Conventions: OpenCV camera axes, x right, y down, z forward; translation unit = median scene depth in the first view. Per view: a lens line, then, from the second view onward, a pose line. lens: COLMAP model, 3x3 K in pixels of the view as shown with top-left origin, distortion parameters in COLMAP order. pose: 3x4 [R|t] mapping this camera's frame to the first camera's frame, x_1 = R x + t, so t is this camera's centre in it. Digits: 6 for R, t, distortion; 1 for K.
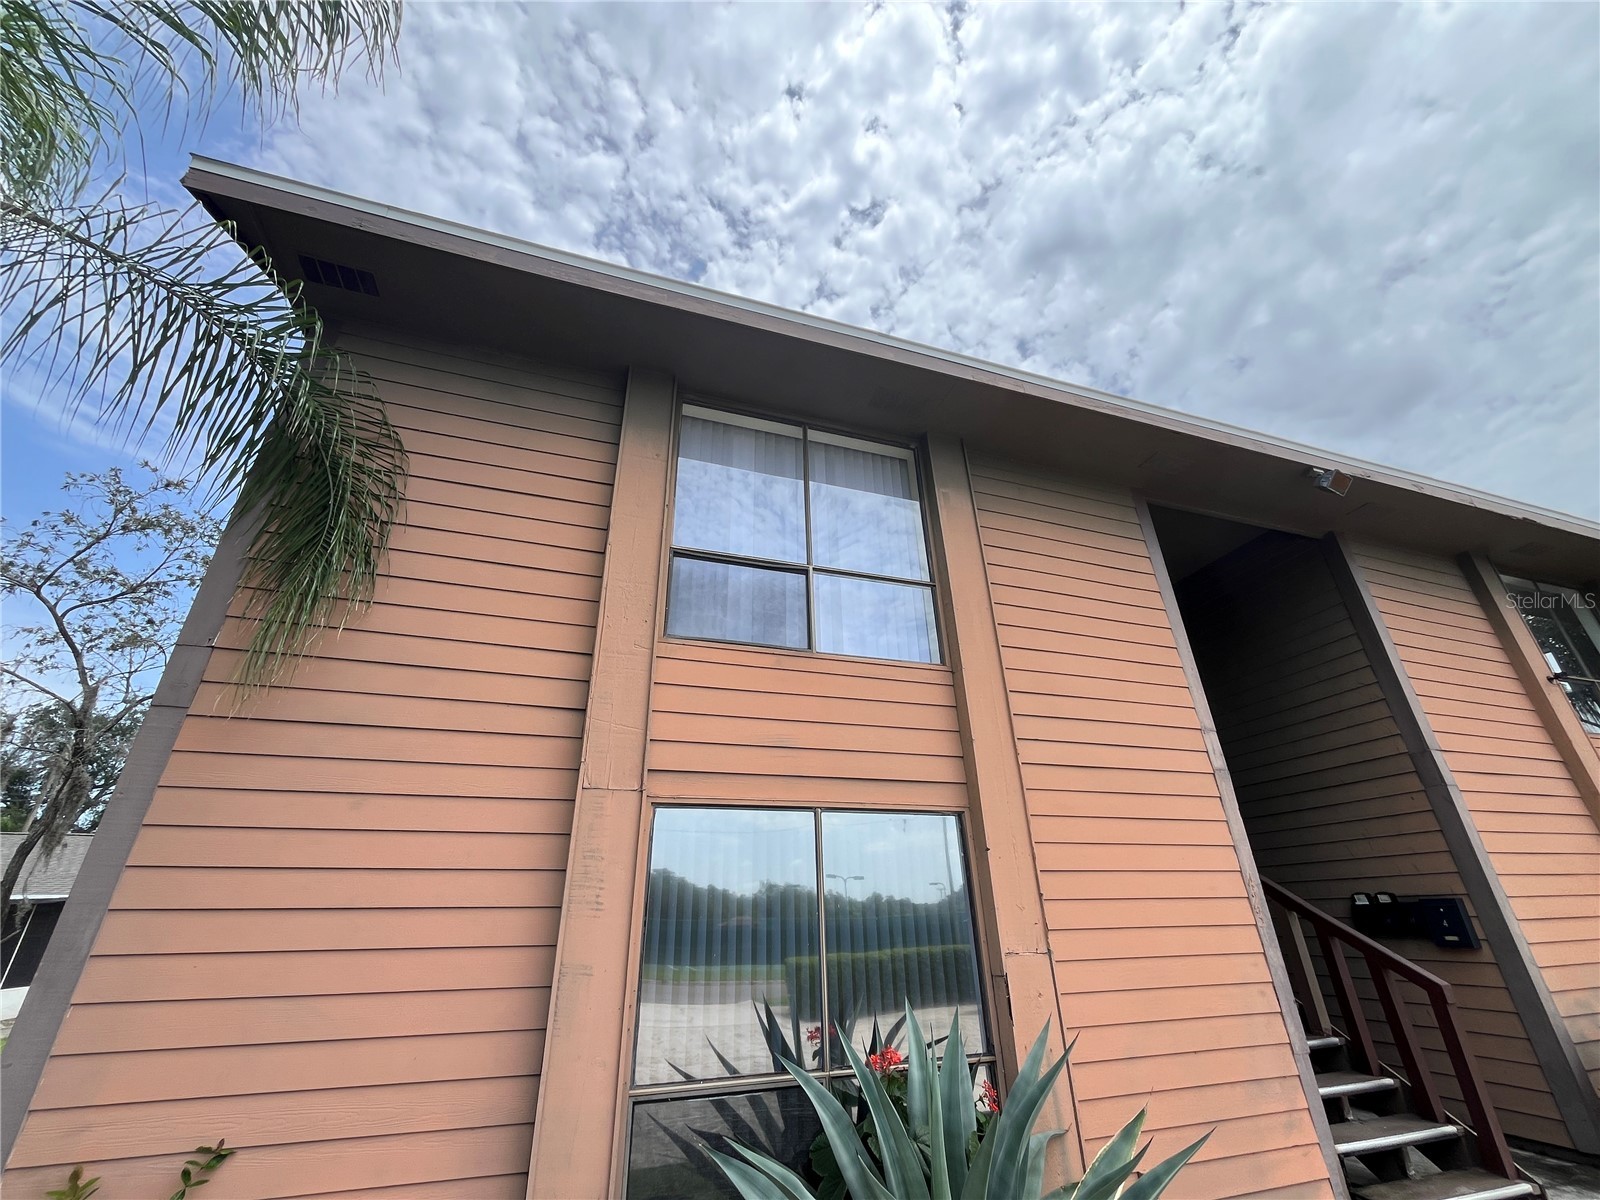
lens RADIAL K [[644.9, 0, 799.4], [0, 644.9, 604.3], [0, 0, 1]] dist [-0.001275, -0.000770]
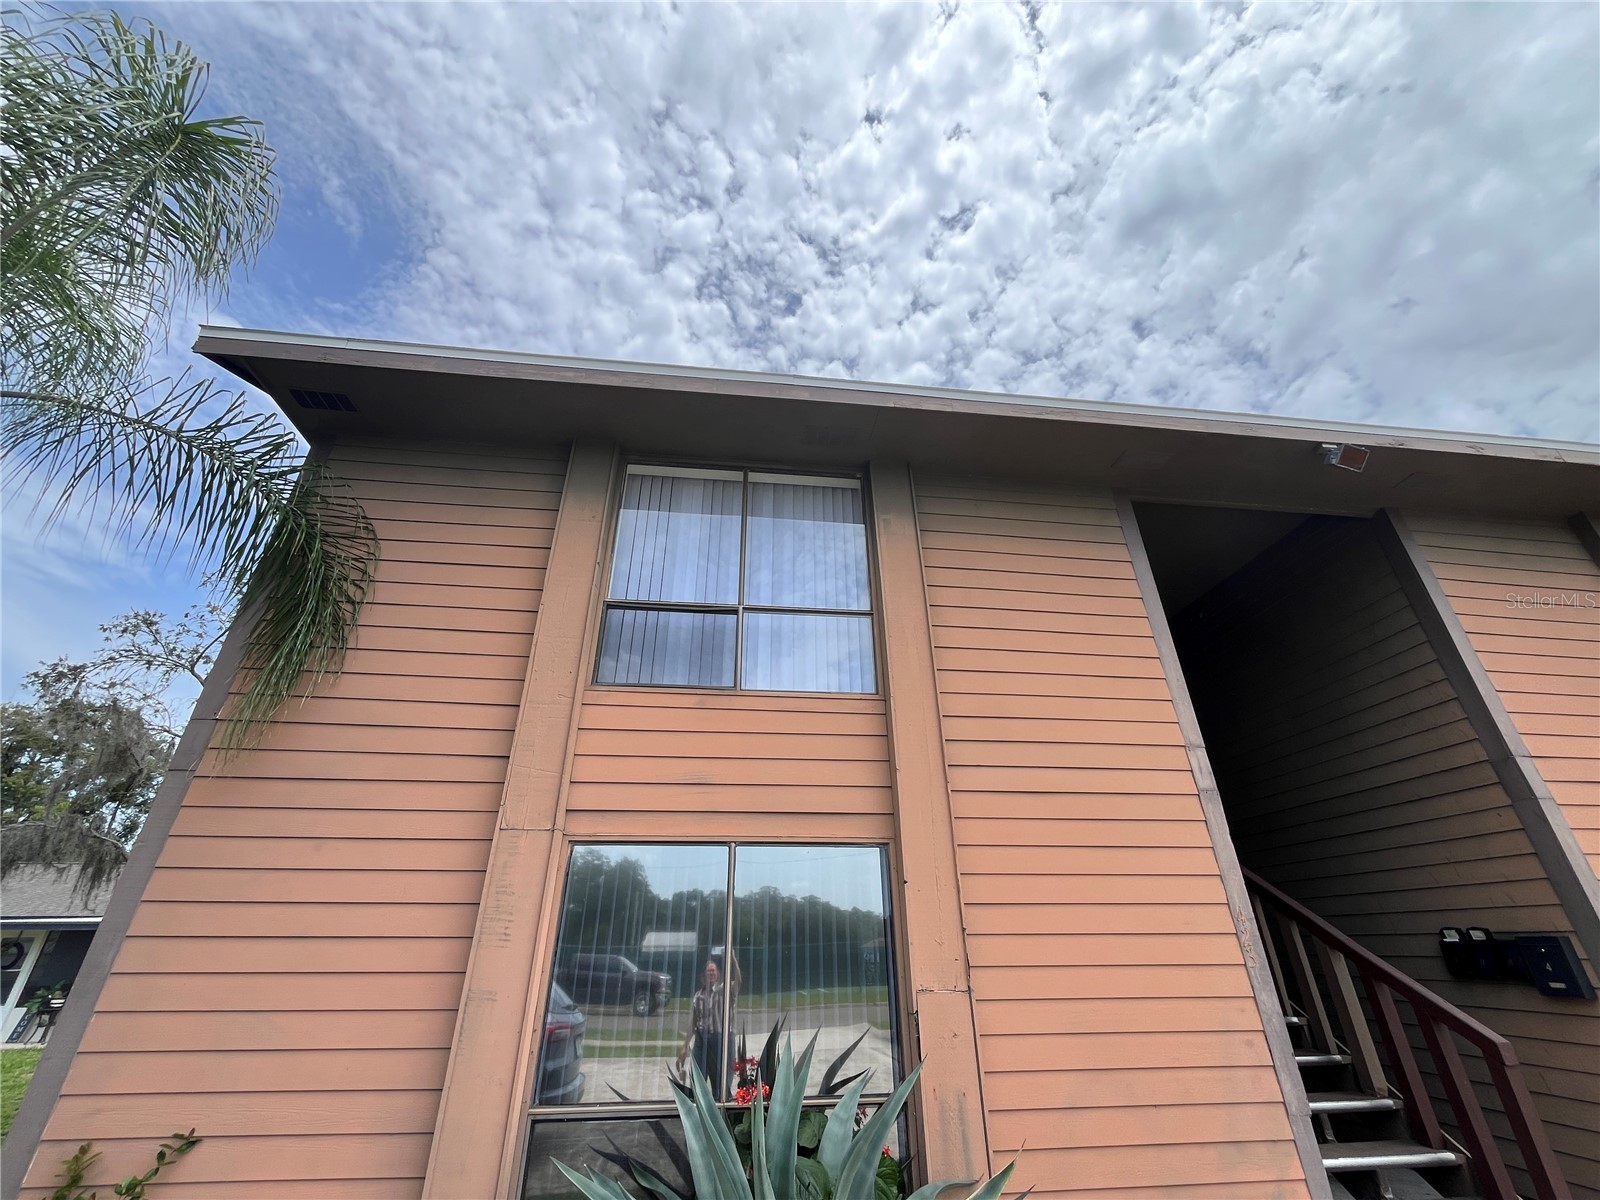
lens RADIAL K [[644.9, 0, 801.8], [0, 644.9, 601.9], [0, 0, 1]] dist [-0.001275, -0.000770]
pose [[0.979935, -0.081823, -0.181746, 0.276398], [0.075647, 0.996305, -0.040669, -0.014337], [0.184403, 0.026105, 0.982504, -0.006645]]
